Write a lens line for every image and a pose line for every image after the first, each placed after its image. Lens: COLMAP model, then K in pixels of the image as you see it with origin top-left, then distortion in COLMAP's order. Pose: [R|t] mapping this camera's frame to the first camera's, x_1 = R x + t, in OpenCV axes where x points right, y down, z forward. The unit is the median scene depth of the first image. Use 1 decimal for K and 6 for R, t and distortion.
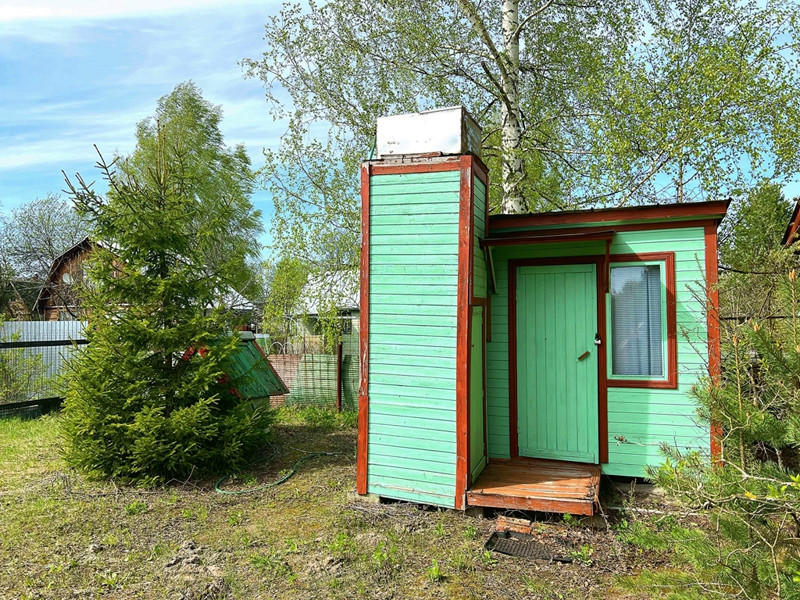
lens RADIAL K [[607.0, 0, 400.5], [0, 607.0, 290.9], [0, 0, 1]] dist [0.002939, -0.002195]
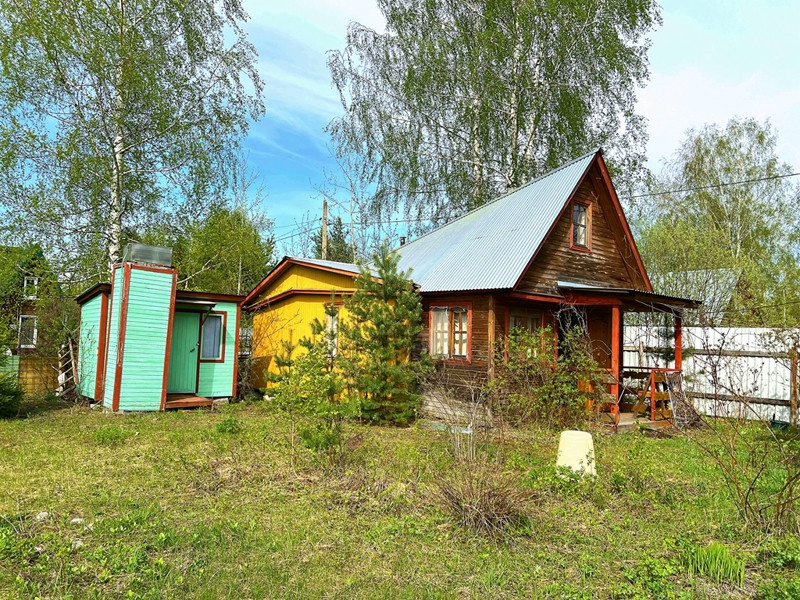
lens RADIAL K [[607.0, 0, 400.5], [0, 607.0, 290.9], [0, 0, 1]] dist [0.002939, -0.002195]
pose [[0.481085, 0.096620, 0.871333, -1.558084], [-0.086223, 0.994304, -0.062650, -0.053931], [-0.872423, -0.044989, 0.486676, -0.990652]]
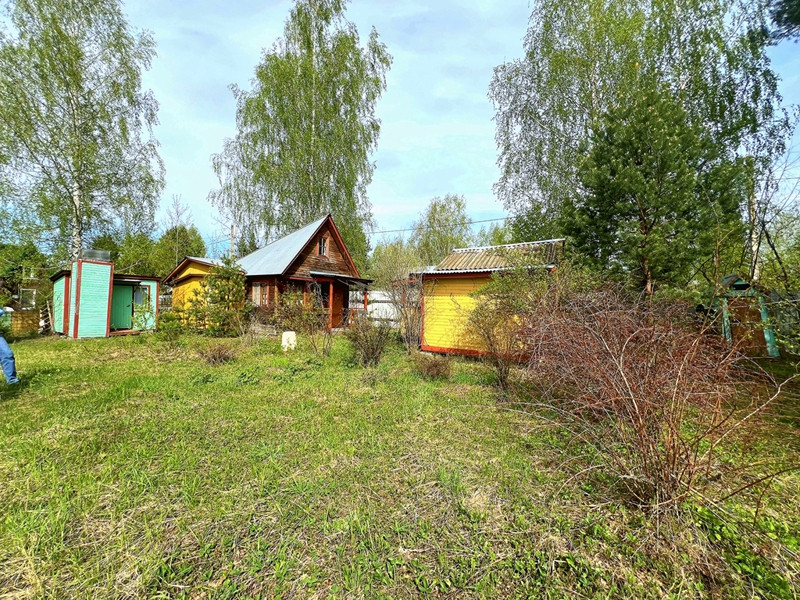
lens RADIAL K [[321.1, 0, 398.2], [0, 321.1, 298.1], [0, 0, 1]] dist [-0.000182, 0.000136]
pose [[0.209736, 0.027450, 0.977373, -1.794400], [-0.069857, 0.997472, -0.013023, -0.069148], [-0.975259, -0.065545, 0.211123, -1.654570]]
